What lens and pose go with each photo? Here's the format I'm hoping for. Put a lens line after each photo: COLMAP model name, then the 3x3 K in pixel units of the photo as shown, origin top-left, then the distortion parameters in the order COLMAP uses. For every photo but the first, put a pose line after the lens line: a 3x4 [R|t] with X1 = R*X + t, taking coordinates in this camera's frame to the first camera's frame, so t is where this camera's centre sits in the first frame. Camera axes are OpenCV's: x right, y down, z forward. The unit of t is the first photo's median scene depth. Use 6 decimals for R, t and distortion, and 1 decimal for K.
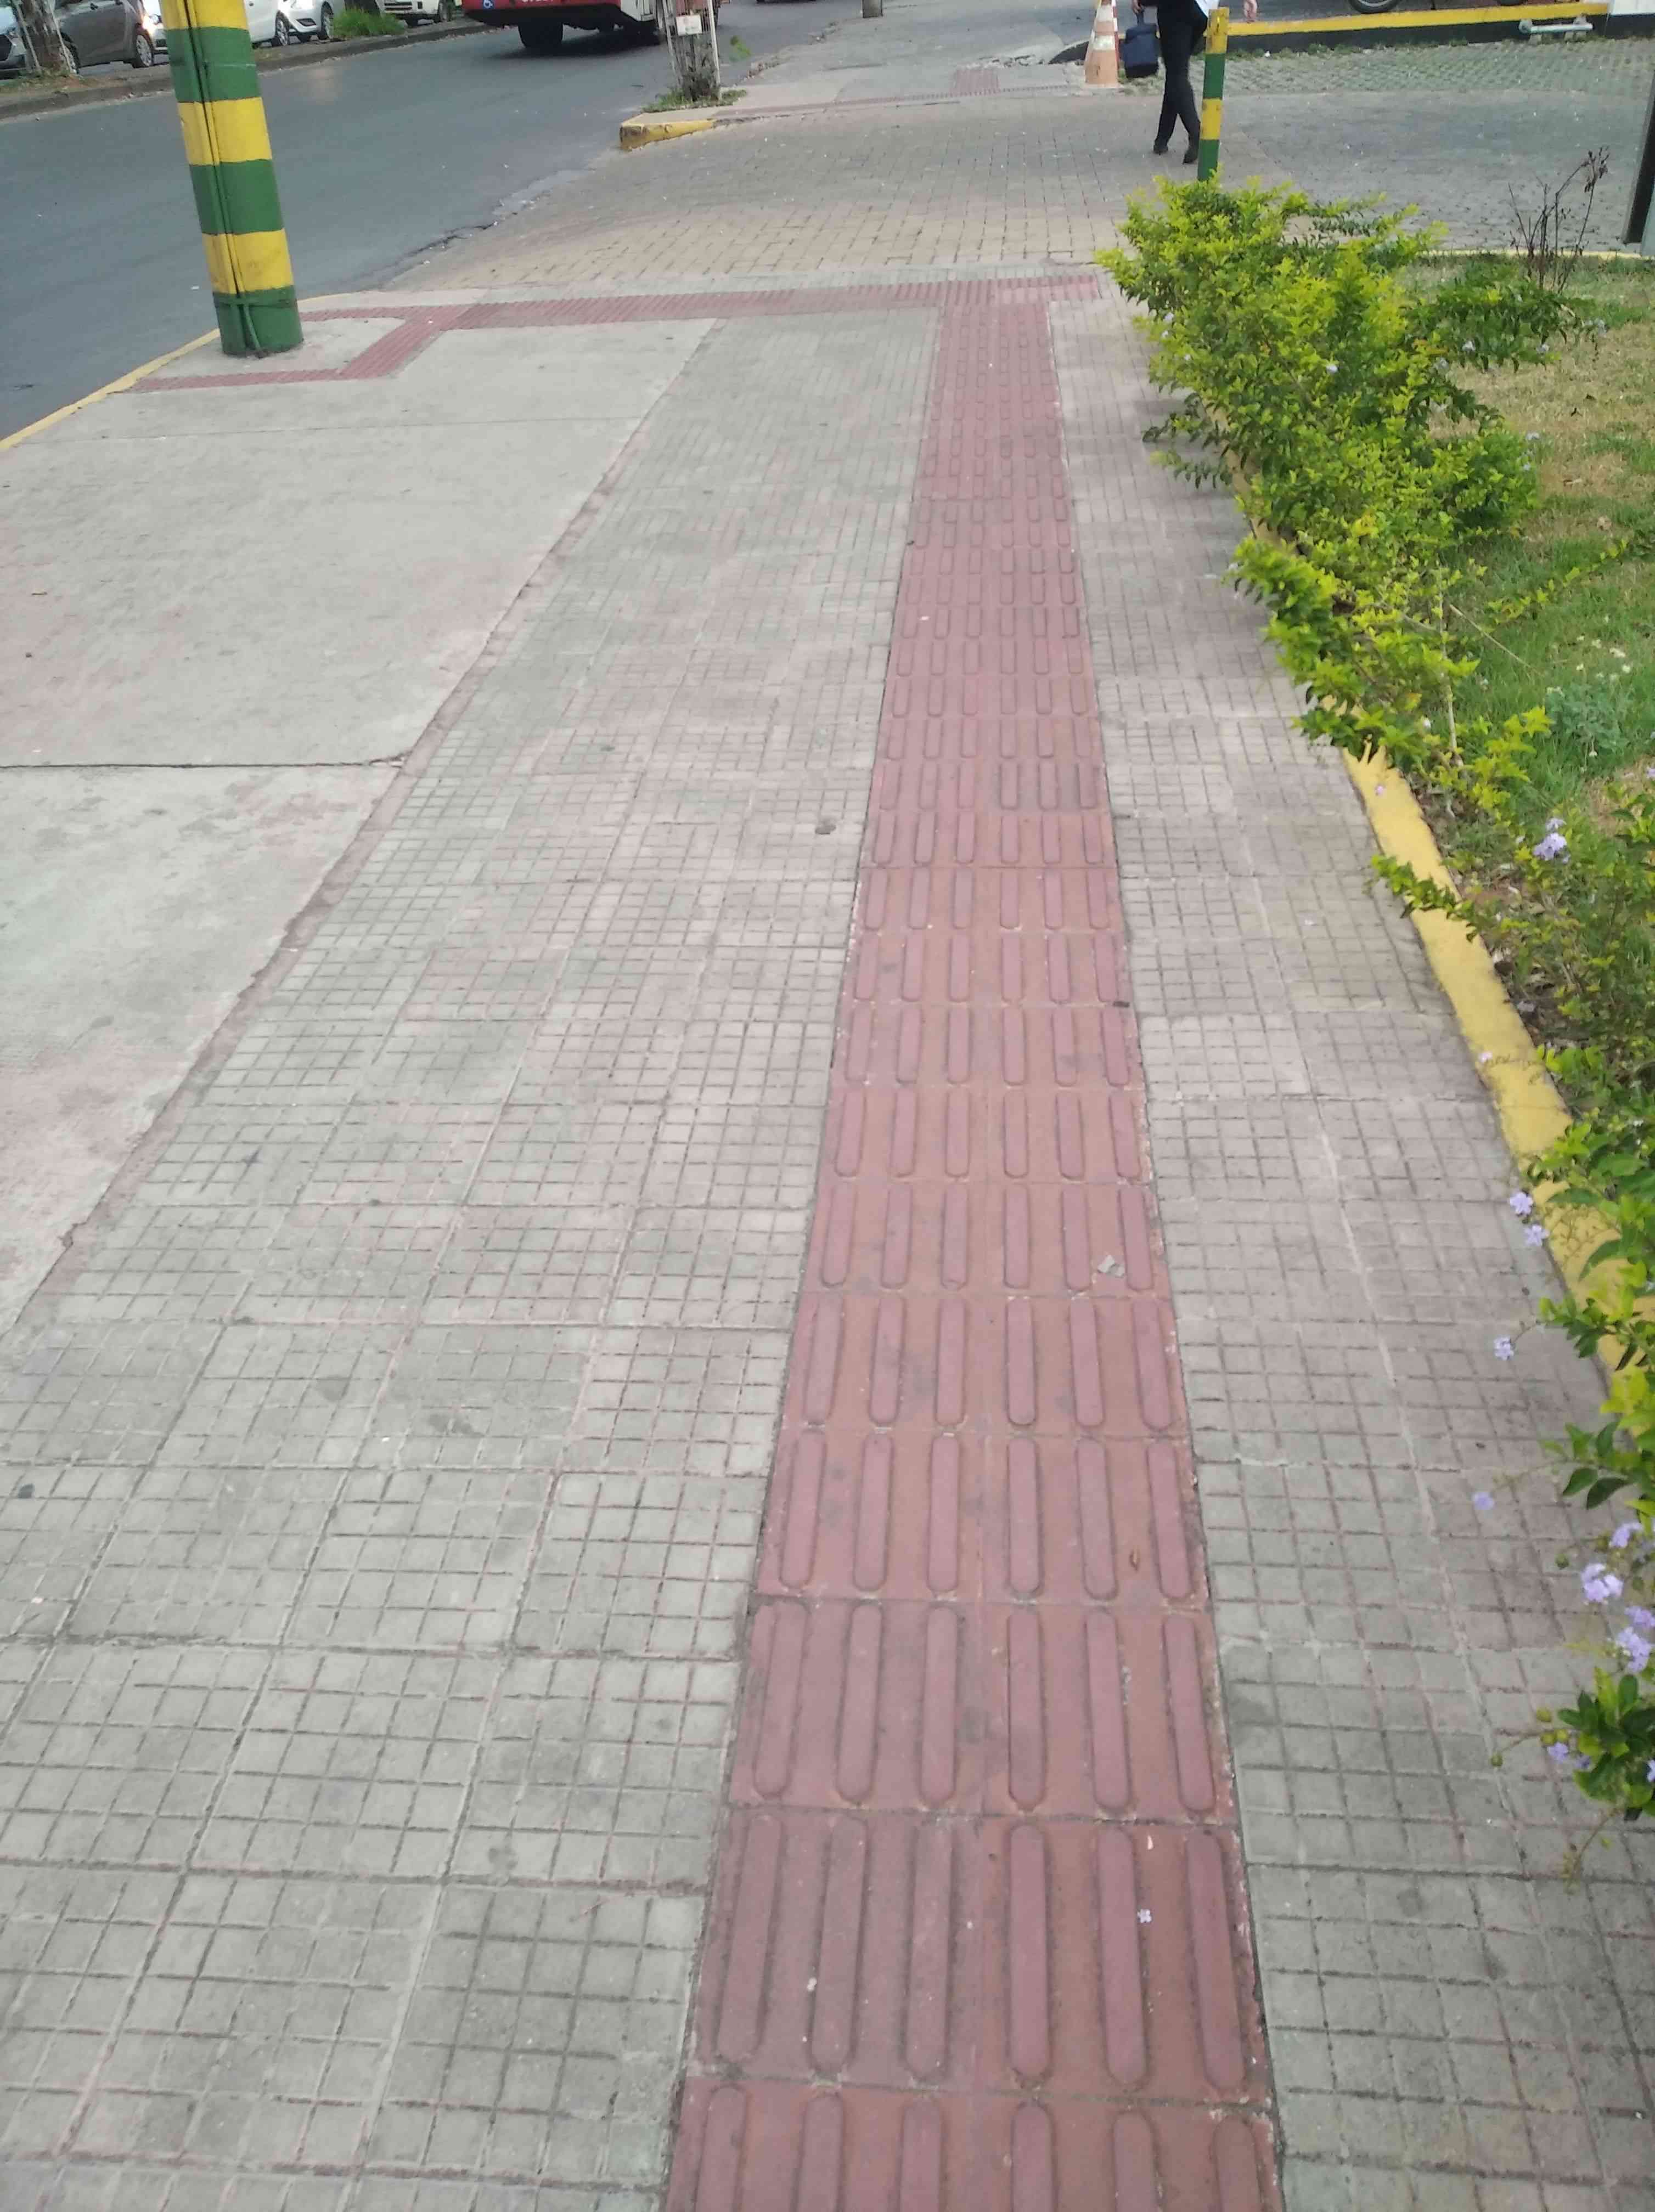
lens RADIAL K [[1682.1, 0, 827.5], [0, 1682.1, 1106.0], [0, 0, 1]] dist [0.069561, -0.121057]
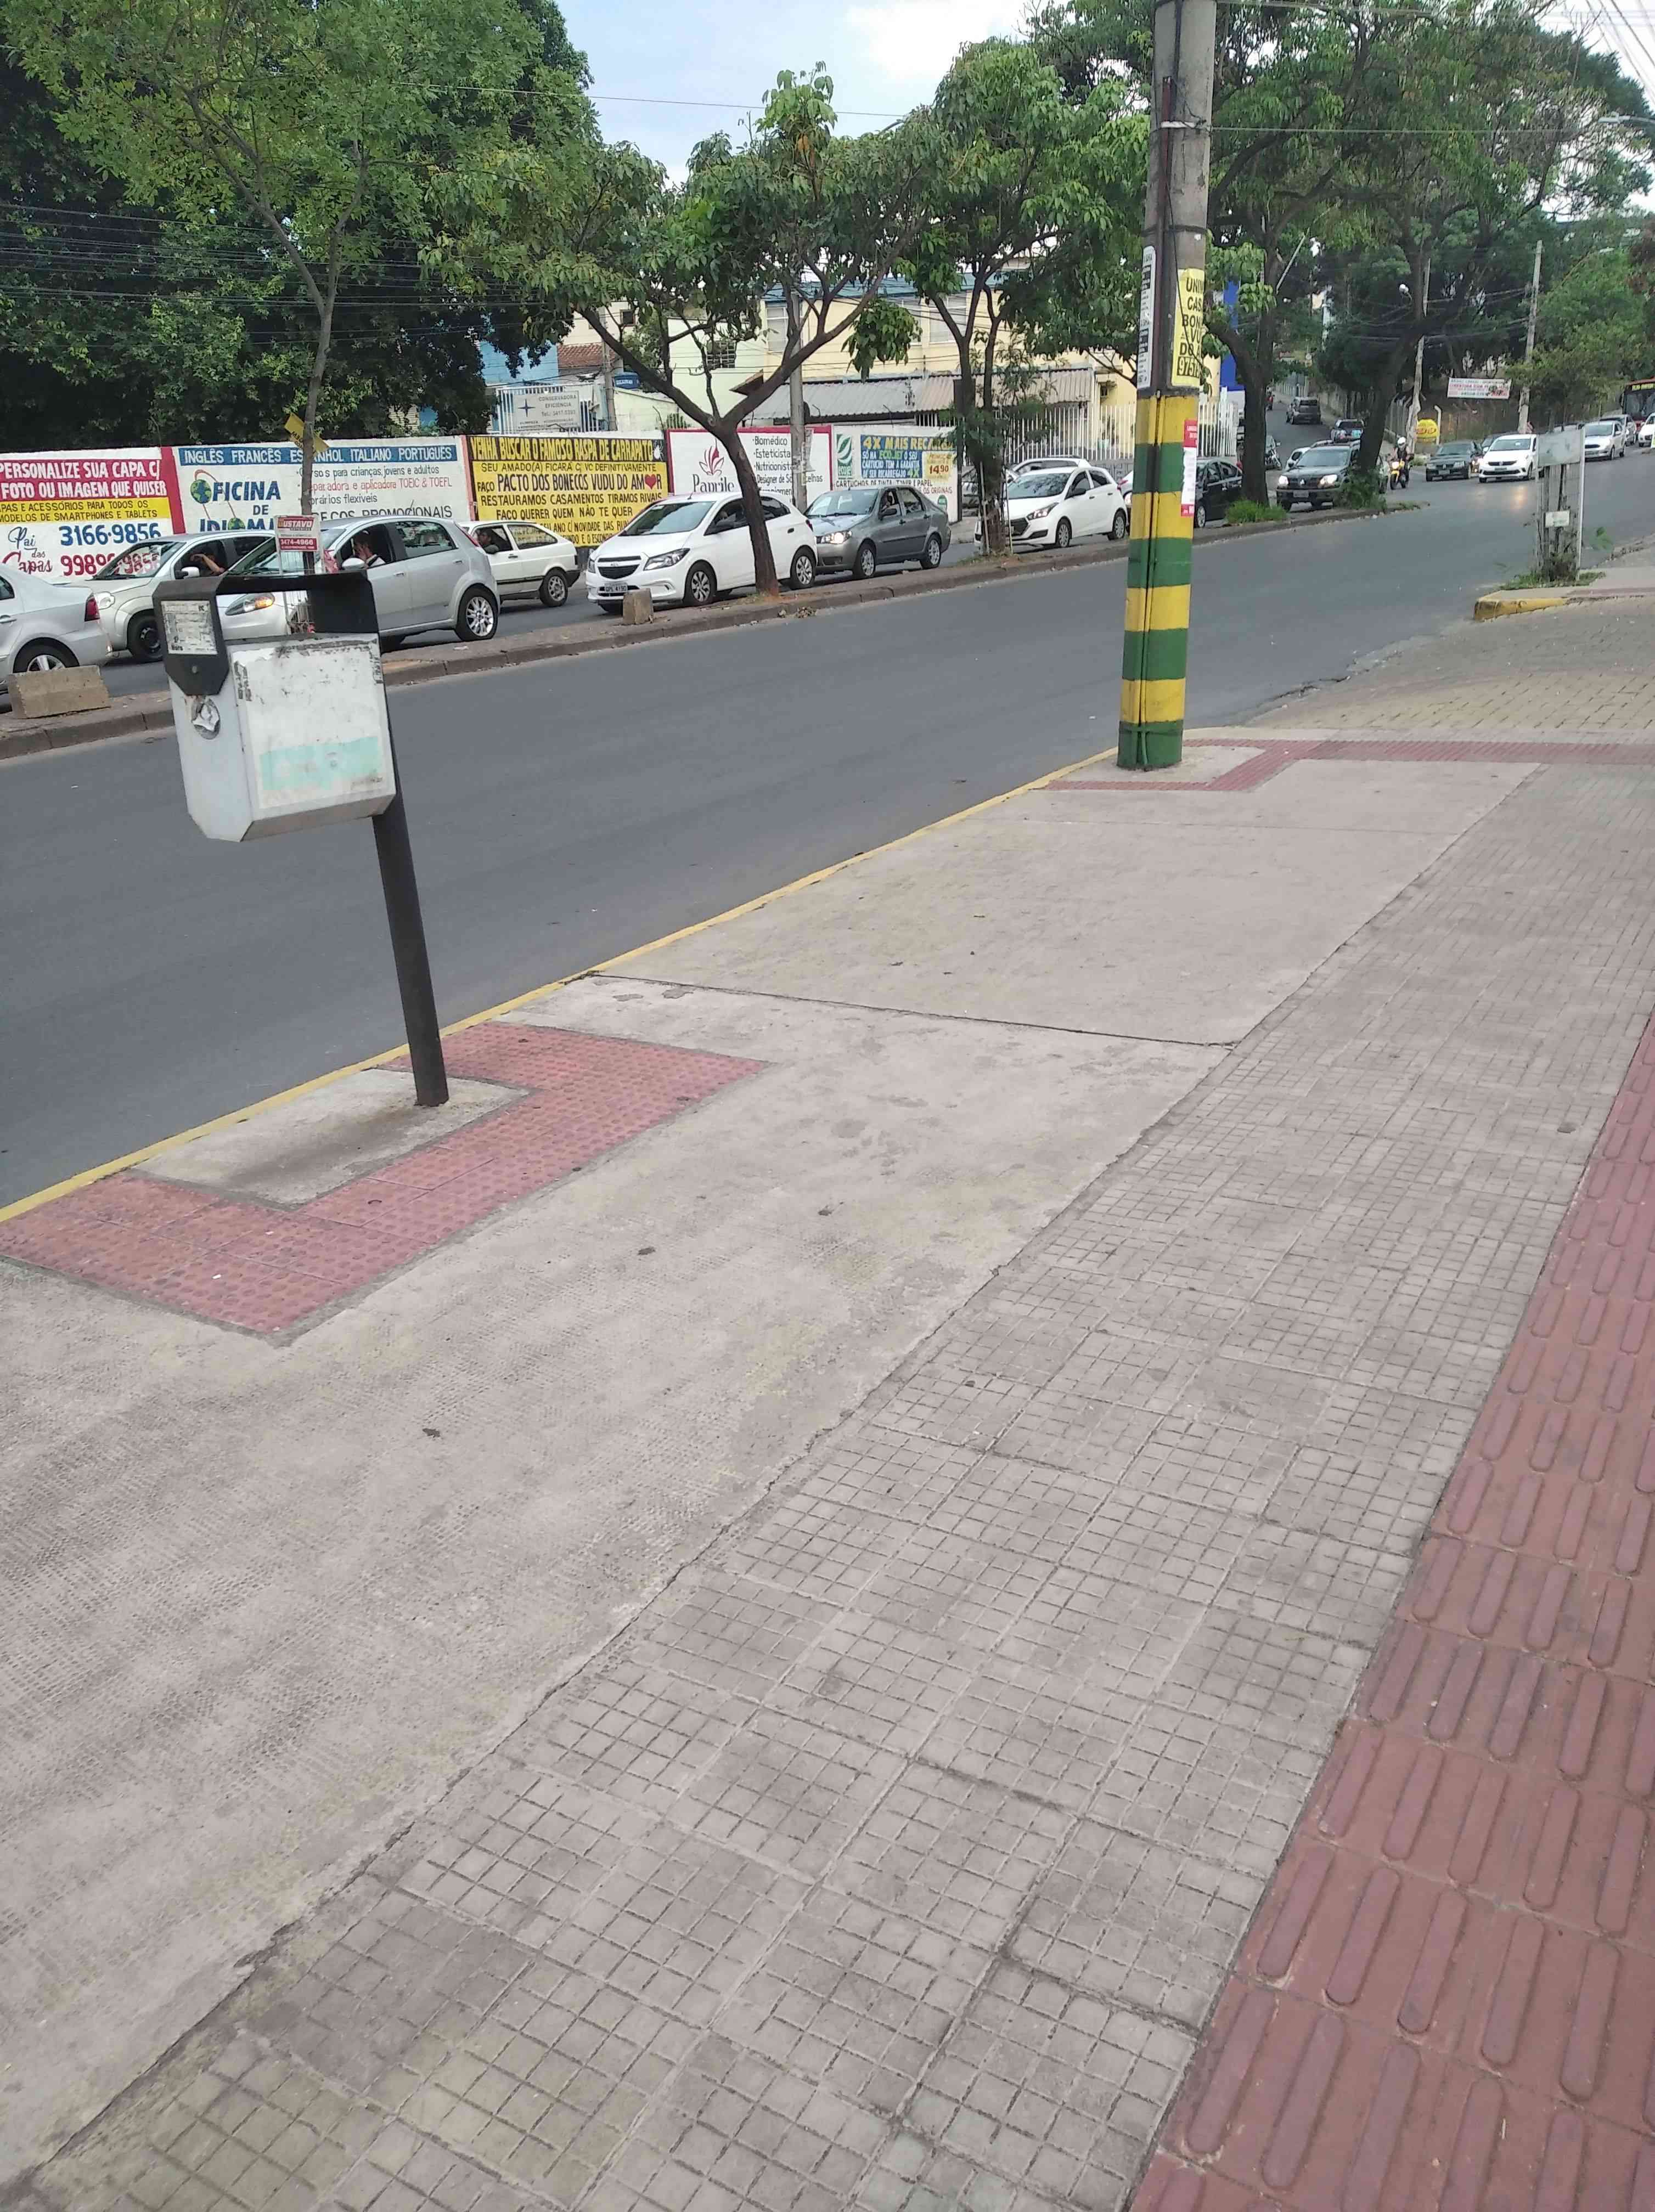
lens RADIAL K [[1687.1, 0, 755.4], [0, 1687.1, 1113.7], [0, 0, 1]] dist [0.097127, -0.172665]
pose [[0.884810, 0.153087, -0.440085, 0.025198], [-0.245711, 0.955789, -0.161533, 0.200426], [0.395900, 0.251060, 0.883308, -0.430791]]
